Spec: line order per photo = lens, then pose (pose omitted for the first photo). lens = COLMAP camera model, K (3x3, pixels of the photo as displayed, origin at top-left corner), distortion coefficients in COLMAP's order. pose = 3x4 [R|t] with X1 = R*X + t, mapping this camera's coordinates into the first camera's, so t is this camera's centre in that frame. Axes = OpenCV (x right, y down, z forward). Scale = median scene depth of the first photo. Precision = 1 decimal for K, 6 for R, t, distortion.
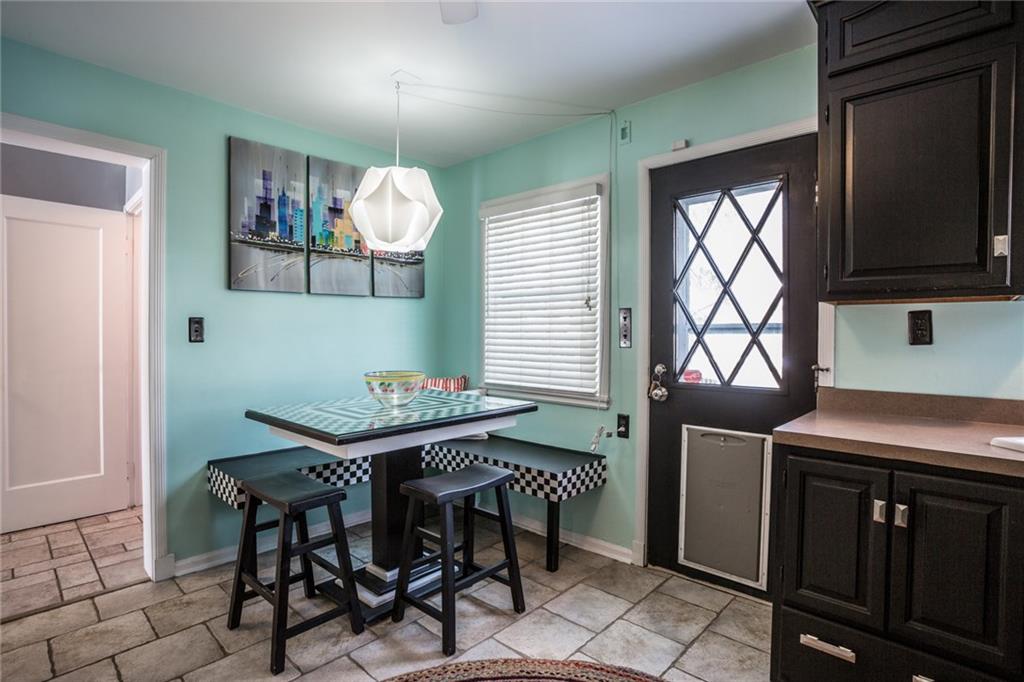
lens RADIAL K [[504.7, 0, 505.7], [0, 504.7, 342.4], [0, 0, 1]] dist [-0.021825, 0.001648]
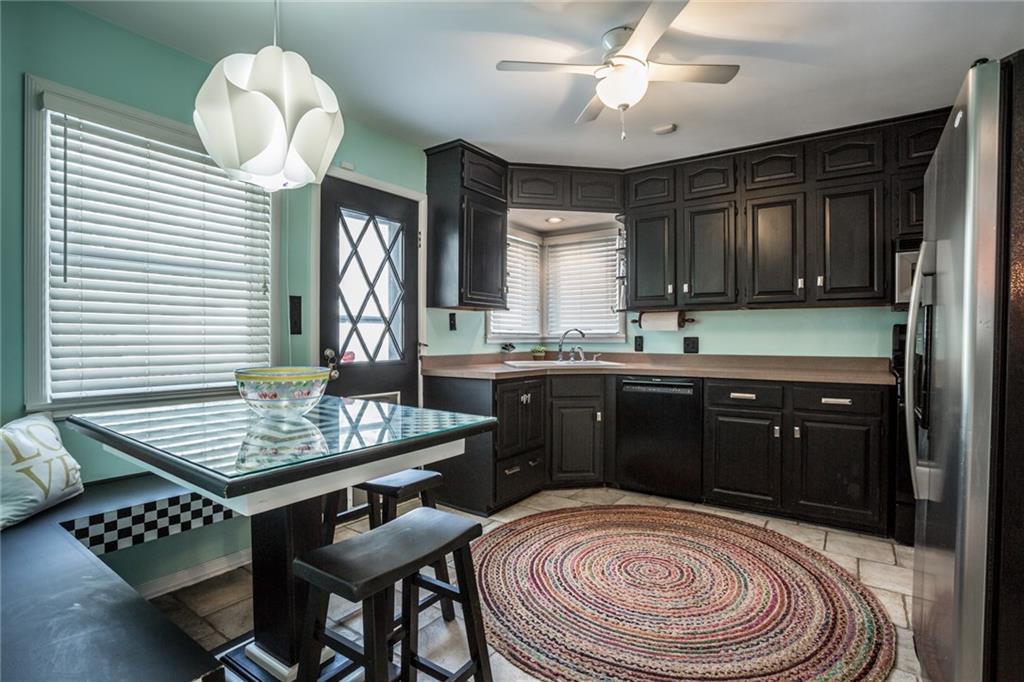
lens RADIAL K [[504.7, 0, 510.5], [0, 504.7, 340.4], [0, 0, 1]] dist [-0.021825, 0.001648]
pose [[-0.128893, -0.007237, 0.991632, -0.941635], [0.018734, 0.999777, 0.009732, 0.023183], [-0.991482, 0.019832, -0.128729, 0.811767]]
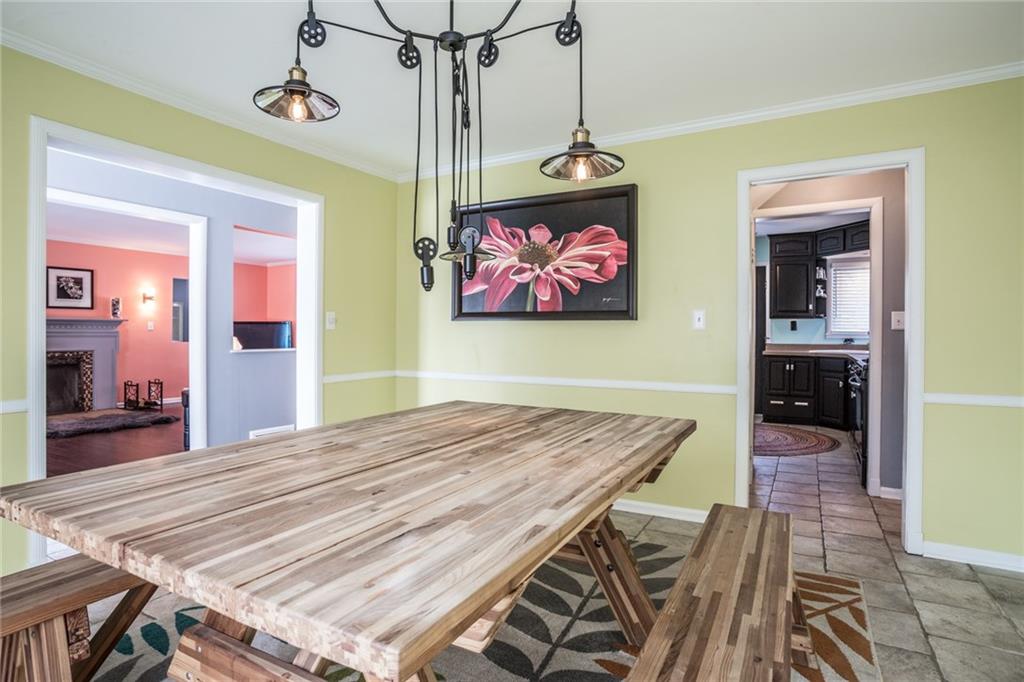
lens RADIAL K [[562.3, 0, 502.2], [0, 562.3, 334.8], [0, 0, 1]] dist [0.000848, 0.000712]
pose [[0.969571, 0.002898, 0.244792, -1.729028], [0.002722, 0.999741, -0.022616, 0.095901], [-0.244794, 0.022595, 0.969312, -1.900862]]
